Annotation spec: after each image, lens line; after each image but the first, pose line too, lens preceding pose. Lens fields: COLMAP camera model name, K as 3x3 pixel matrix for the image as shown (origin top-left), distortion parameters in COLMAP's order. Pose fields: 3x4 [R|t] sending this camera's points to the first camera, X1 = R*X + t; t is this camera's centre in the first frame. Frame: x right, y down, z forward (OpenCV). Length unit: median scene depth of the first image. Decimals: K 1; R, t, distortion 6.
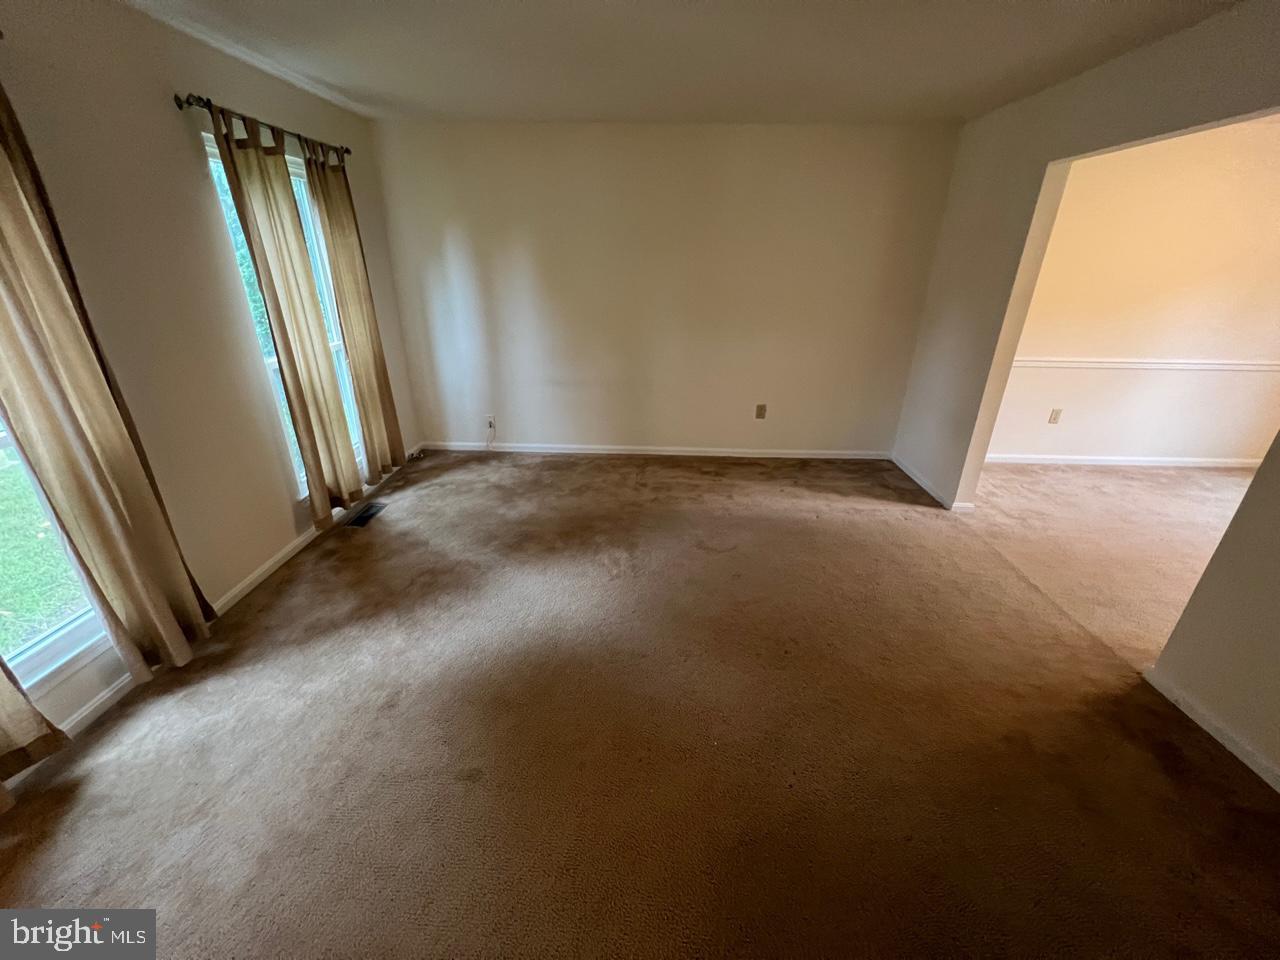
lens RADIAL K [[512.6, 0, 644.9], [0, 512.6, 479.8], [0, 0, 1]] dist [-0.000399, -0.000365]
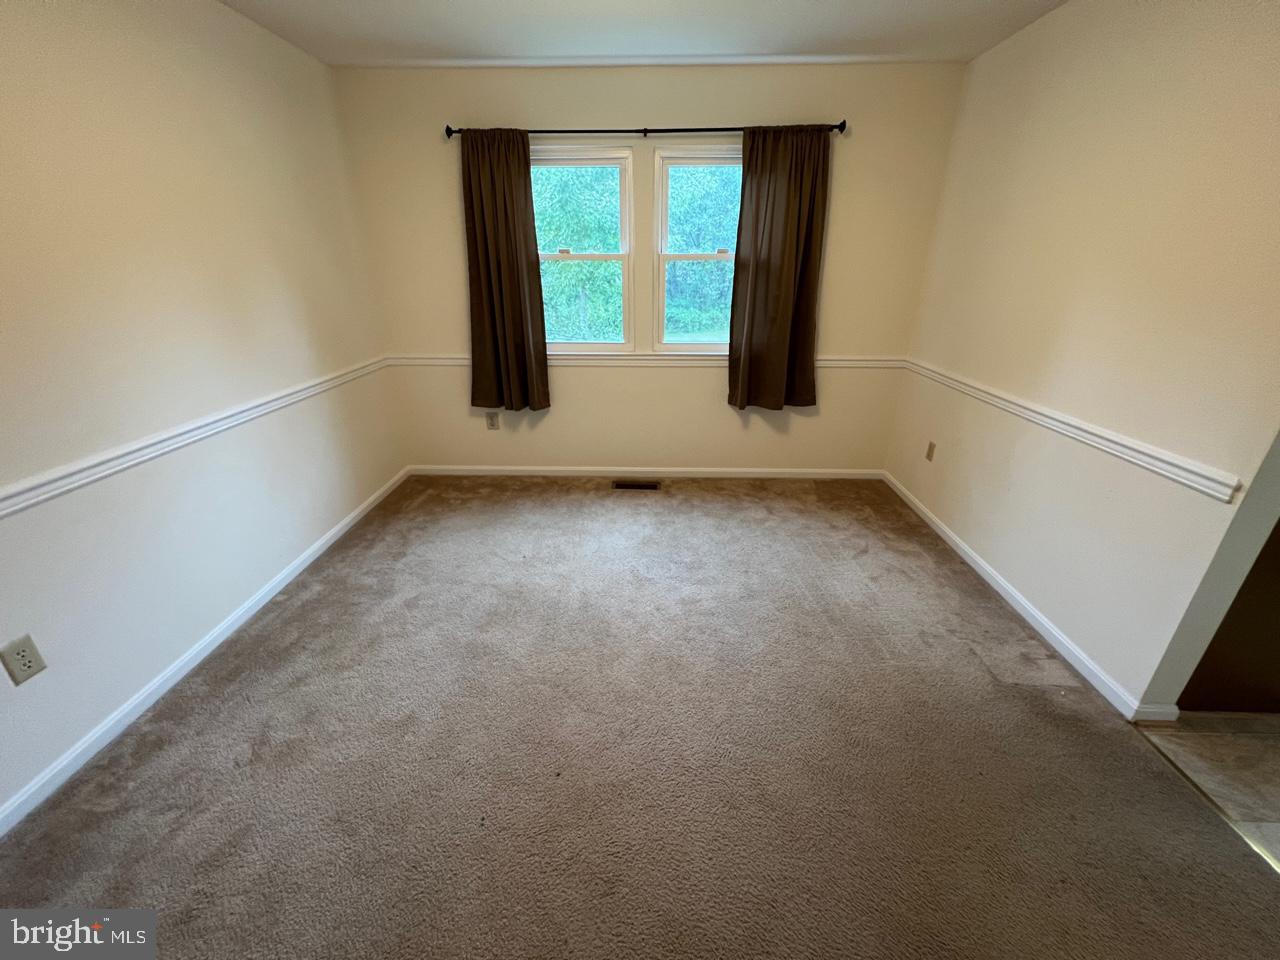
lens RADIAL K [[512.6, 0, 640.1], [0, 512.6, 480.3], [0, 0, 1]] dist [-0.000399, -0.000365]
pose [[0.000710, -0.395213, 0.918589, 0.600476], [0.394141, 0.844340, 0.362963, -0.214273], [-0.919050, 0.361796, 0.156369, 0.584185]]
